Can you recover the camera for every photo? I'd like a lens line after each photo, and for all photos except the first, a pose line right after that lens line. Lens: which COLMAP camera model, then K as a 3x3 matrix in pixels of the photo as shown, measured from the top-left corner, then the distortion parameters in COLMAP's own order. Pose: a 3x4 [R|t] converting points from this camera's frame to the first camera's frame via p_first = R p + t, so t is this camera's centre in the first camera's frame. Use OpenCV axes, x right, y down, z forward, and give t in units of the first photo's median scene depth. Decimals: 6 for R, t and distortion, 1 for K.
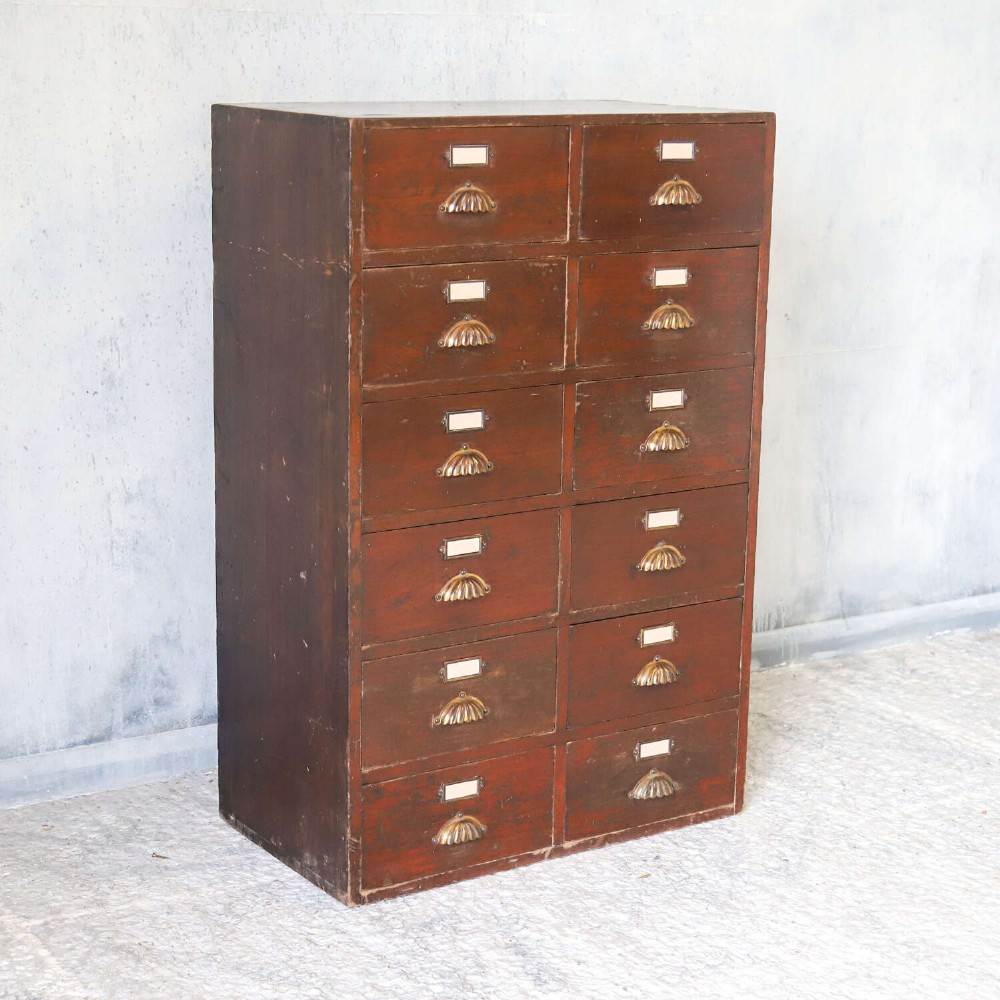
lens RADIAL K [[2250.3, 0, 543.5], [0, 2250.3, 501.4], [0, 0, 1]] dist [0.096573, 0.126968]
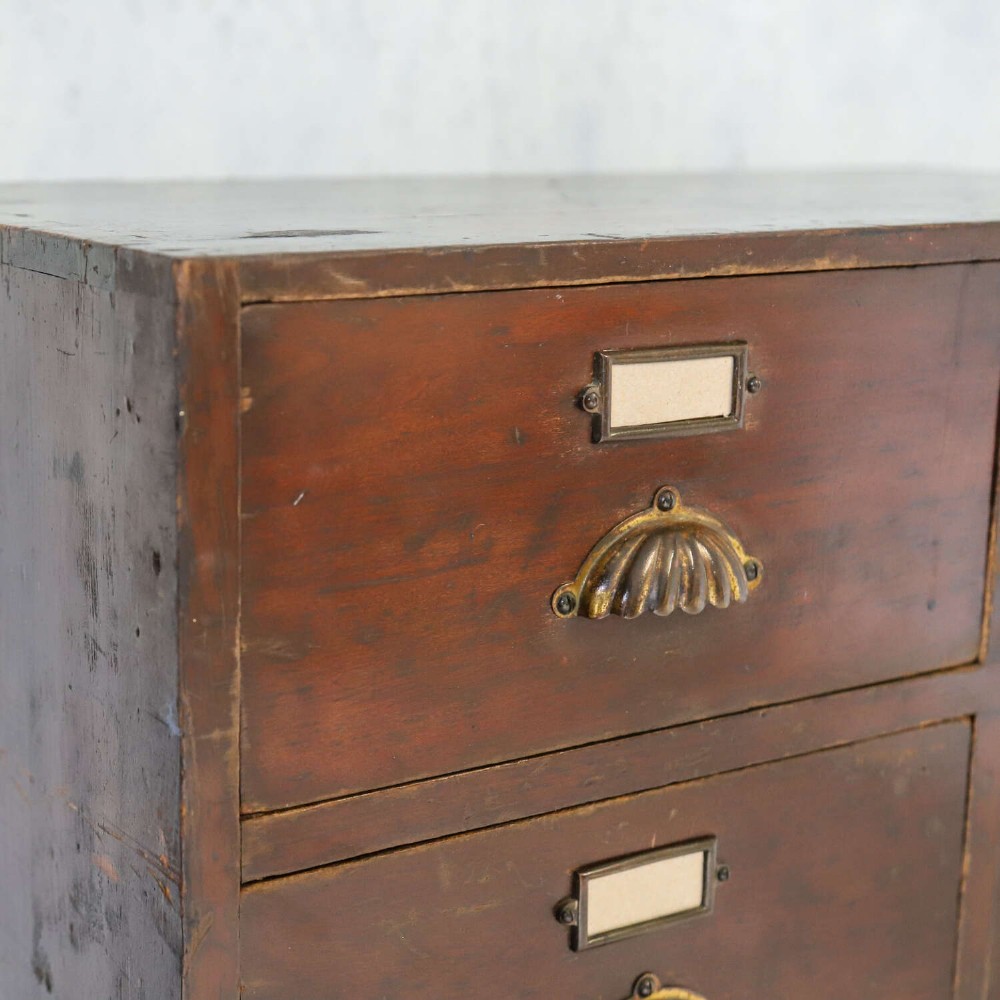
lens RADIAL K [[2083.9, 0, 536.1], [0, 2083.9, 482.5], [0, 0, 1]] dist [-0.006418, 0.094279]
pose [[0.999714, 0.002930, 0.023745, -0.049844], [-0.002614, 0.999908, -0.013324, -0.130200], [-0.023782, 0.013258, 0.999629, 0.714740]]
